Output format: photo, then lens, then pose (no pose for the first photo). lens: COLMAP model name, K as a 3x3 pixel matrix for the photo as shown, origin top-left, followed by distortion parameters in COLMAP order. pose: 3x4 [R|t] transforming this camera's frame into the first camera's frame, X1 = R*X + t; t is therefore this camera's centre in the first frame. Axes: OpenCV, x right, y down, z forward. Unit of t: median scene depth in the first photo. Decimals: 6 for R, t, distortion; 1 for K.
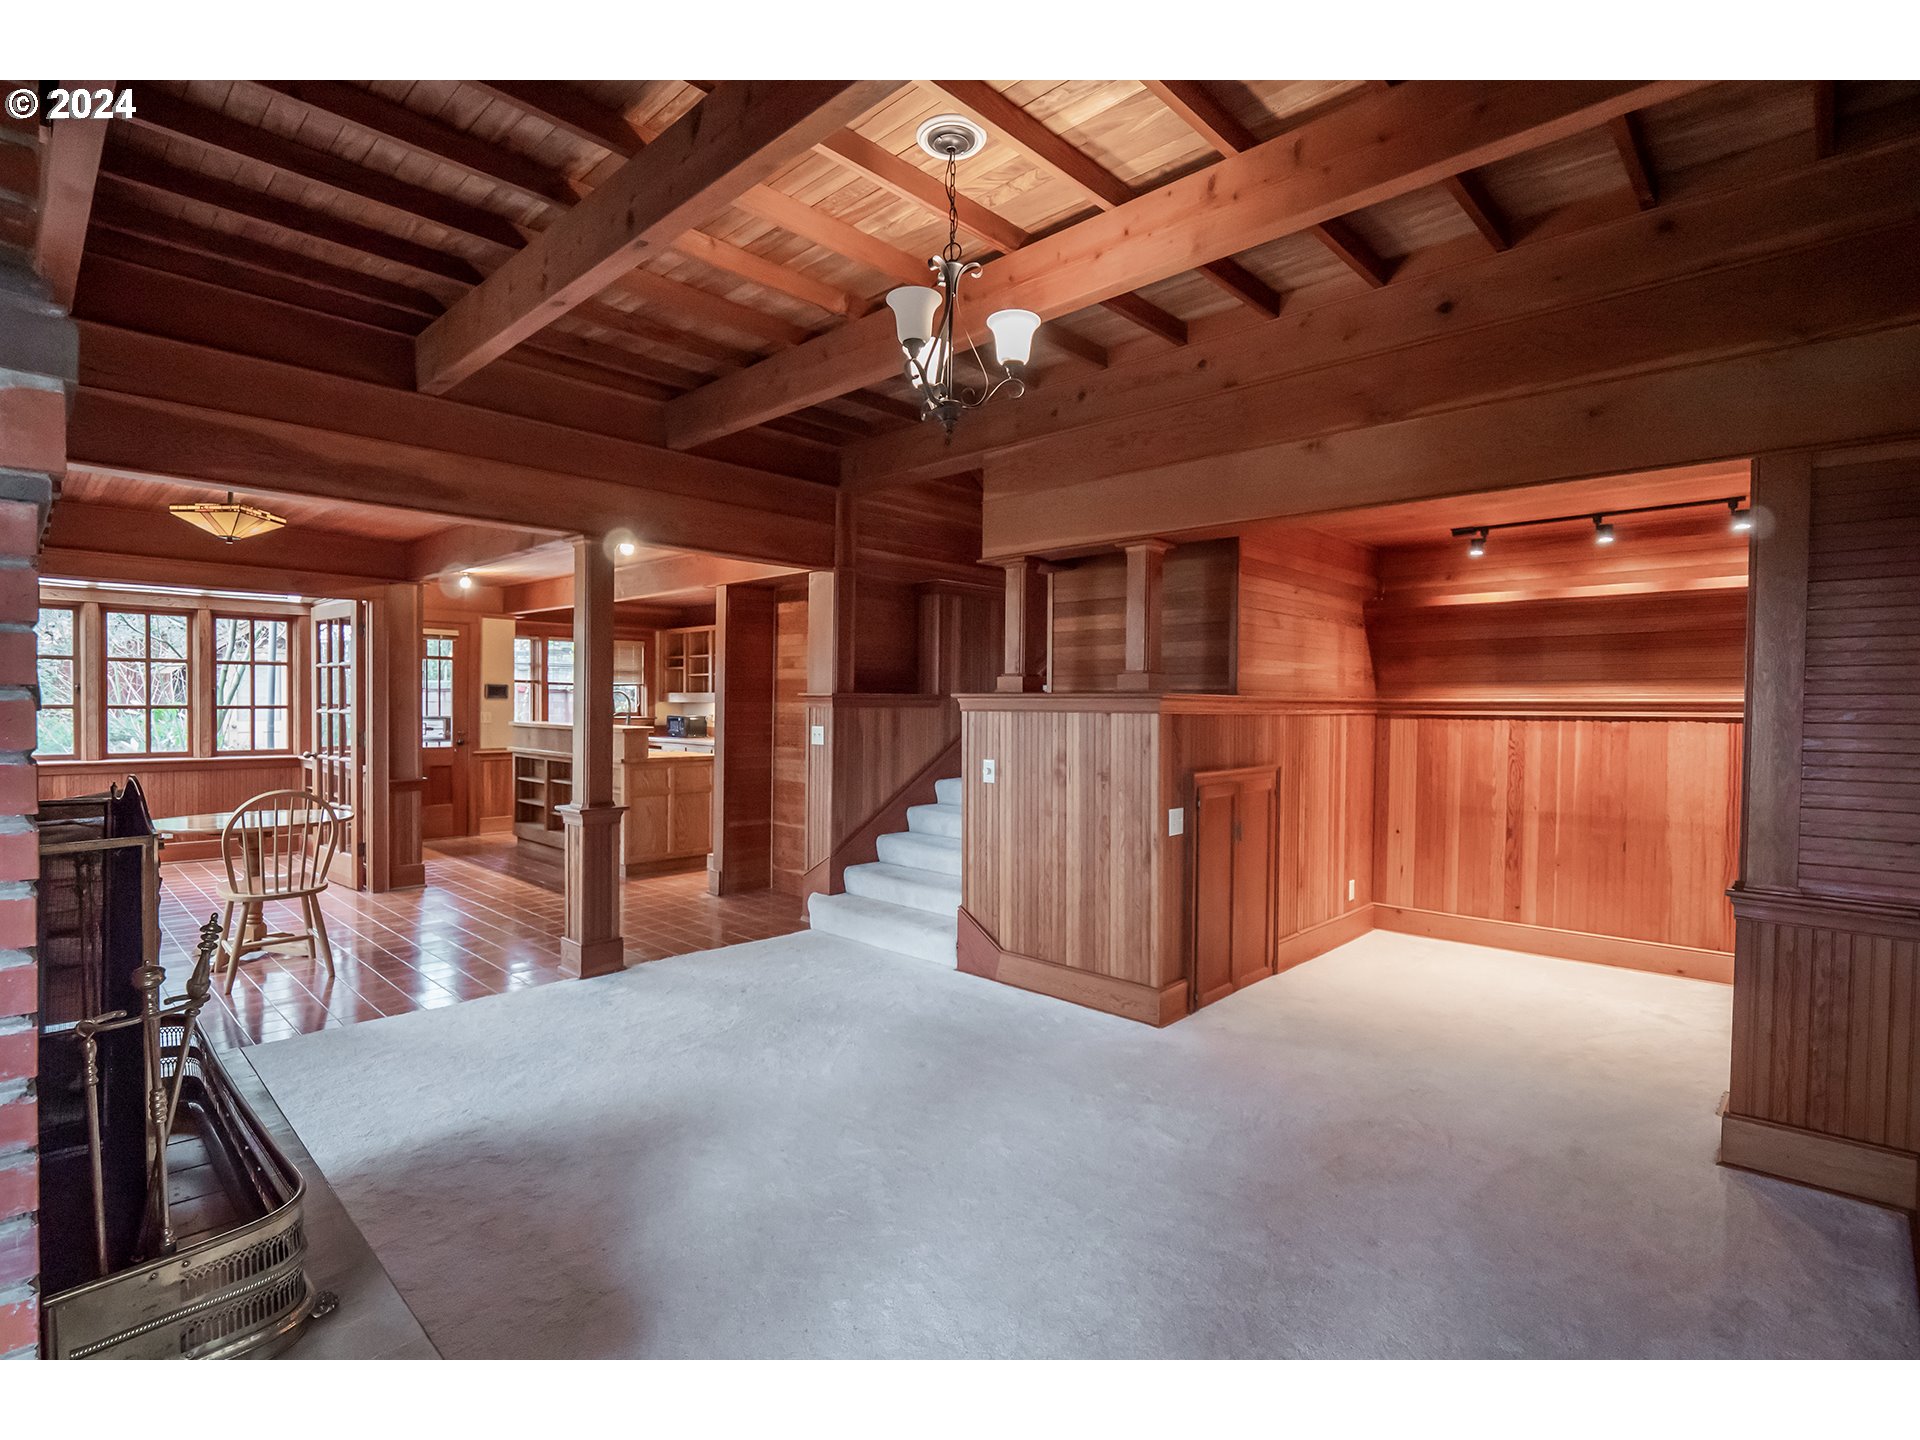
lens RADIAL K [[934.5, 0, 953.6], [0, 934.5, 714.4], [0, 0, 1]] dist [-0.006563, -0.005272]
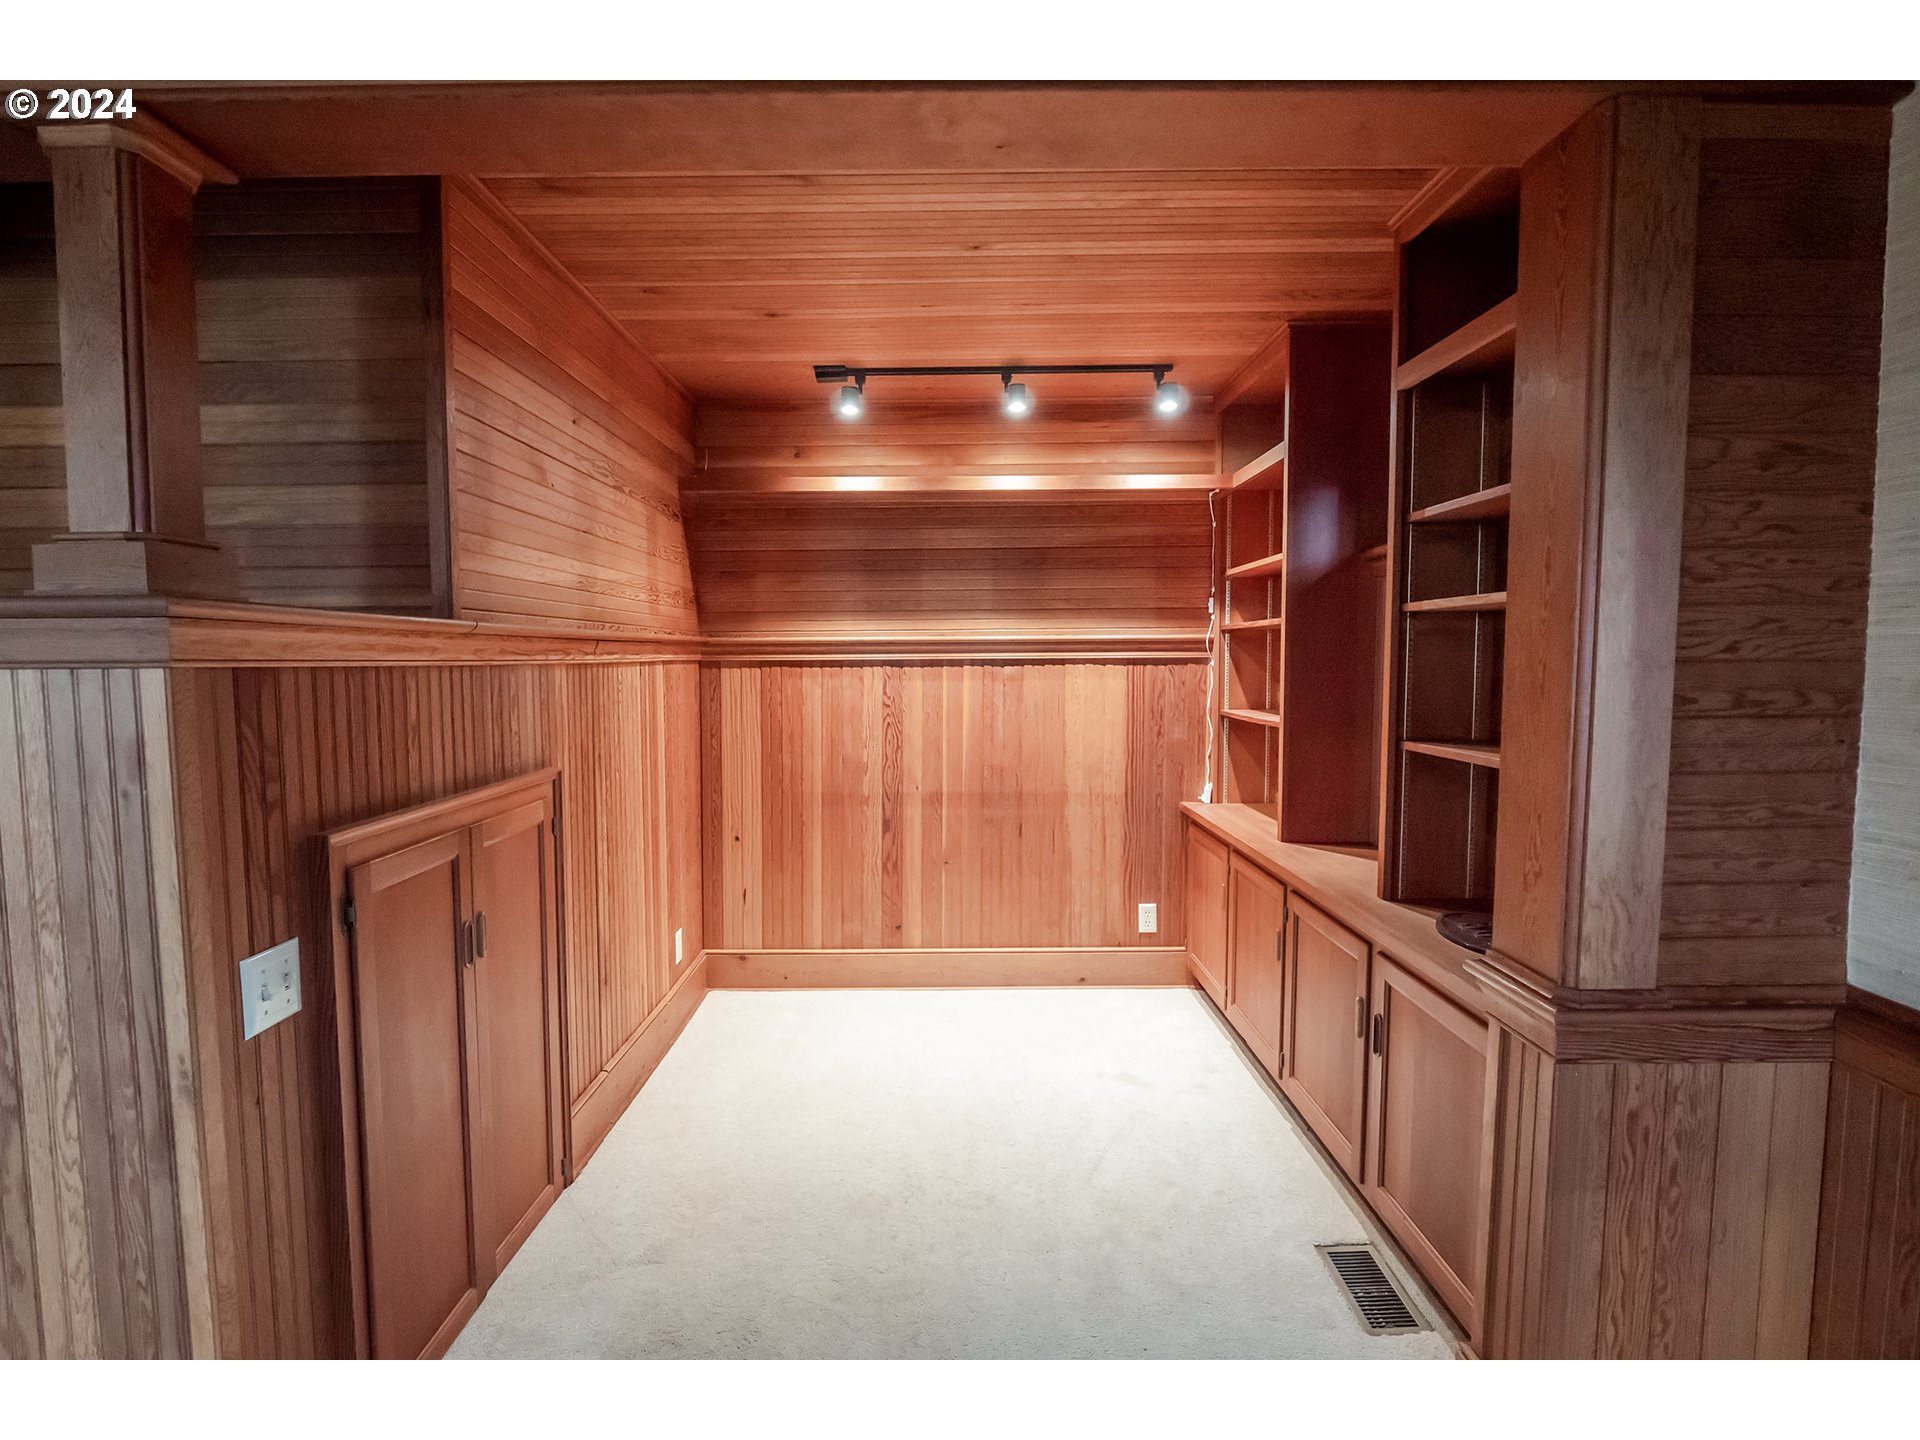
lens RADIAL K [[934.5, 0, 947.0], [0, 934.5, 716.6], [0, 0, 1]] dist [-0.006563, -0.005272]
pose [[0.726039, -0.056017, 0.685368, 0.156967], [0.017869, 0.997877, 0.062629, 0.000472], [-0.687421, -0.033224, 0.725499, 0.486682]]
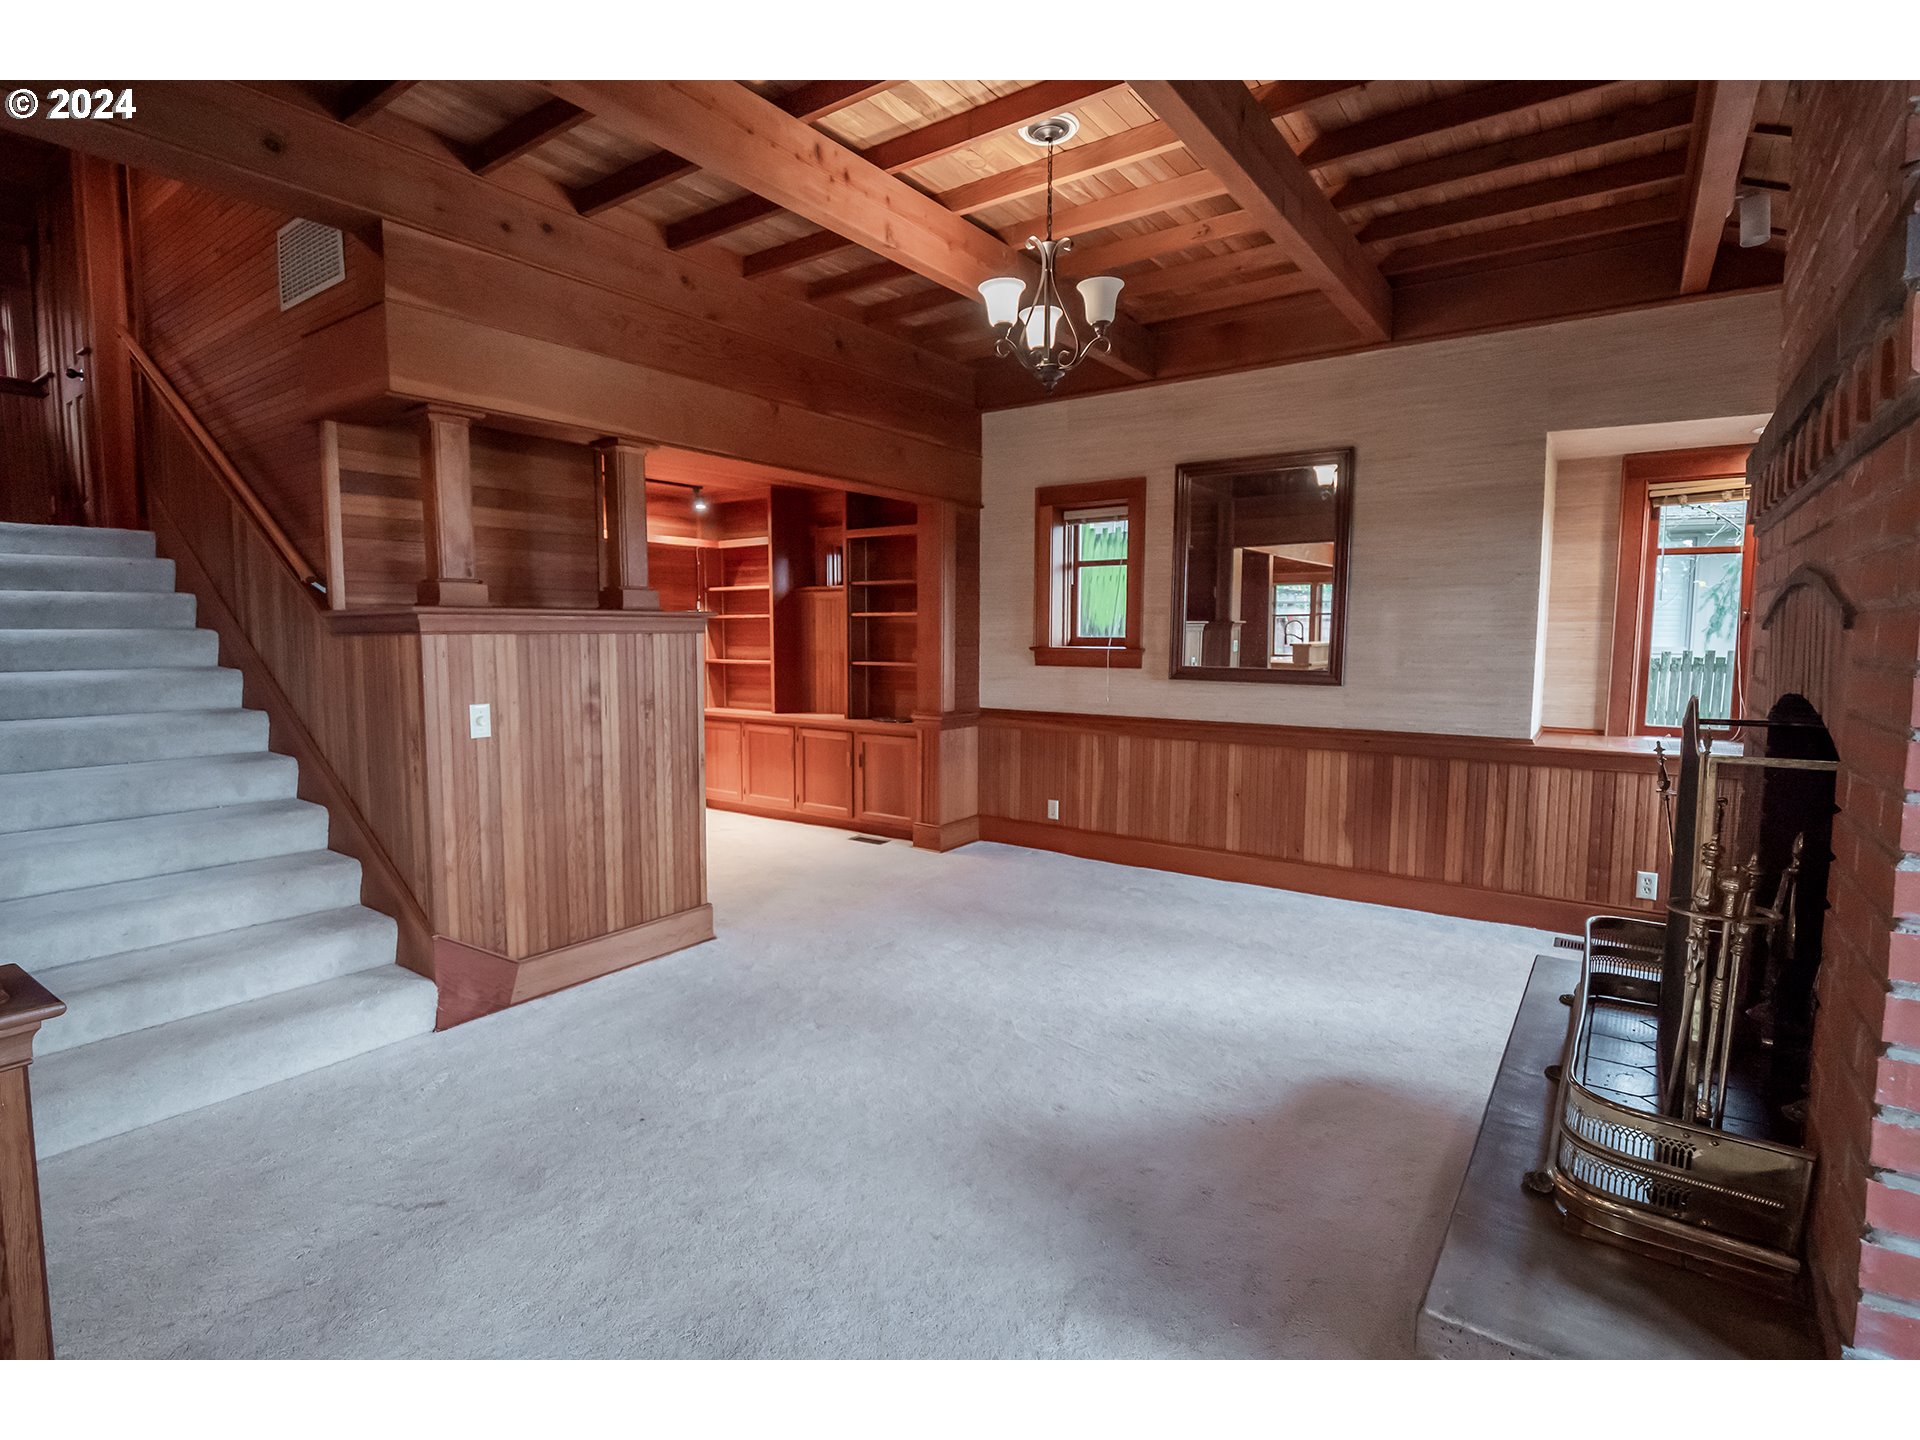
lens RADIAL K [[934.5, 0, 957.0], [0, 934.5, 716.7], [0, 0, 1]] dist [-0.006563, -0.005272]
pose [[-0.148167, -0.098008, 0.984094, -0.647696], [0.008327, 0.994918, 0.100340, -0.008093], [-0.988927, 0.023062, -0.146598, 0.703034]]
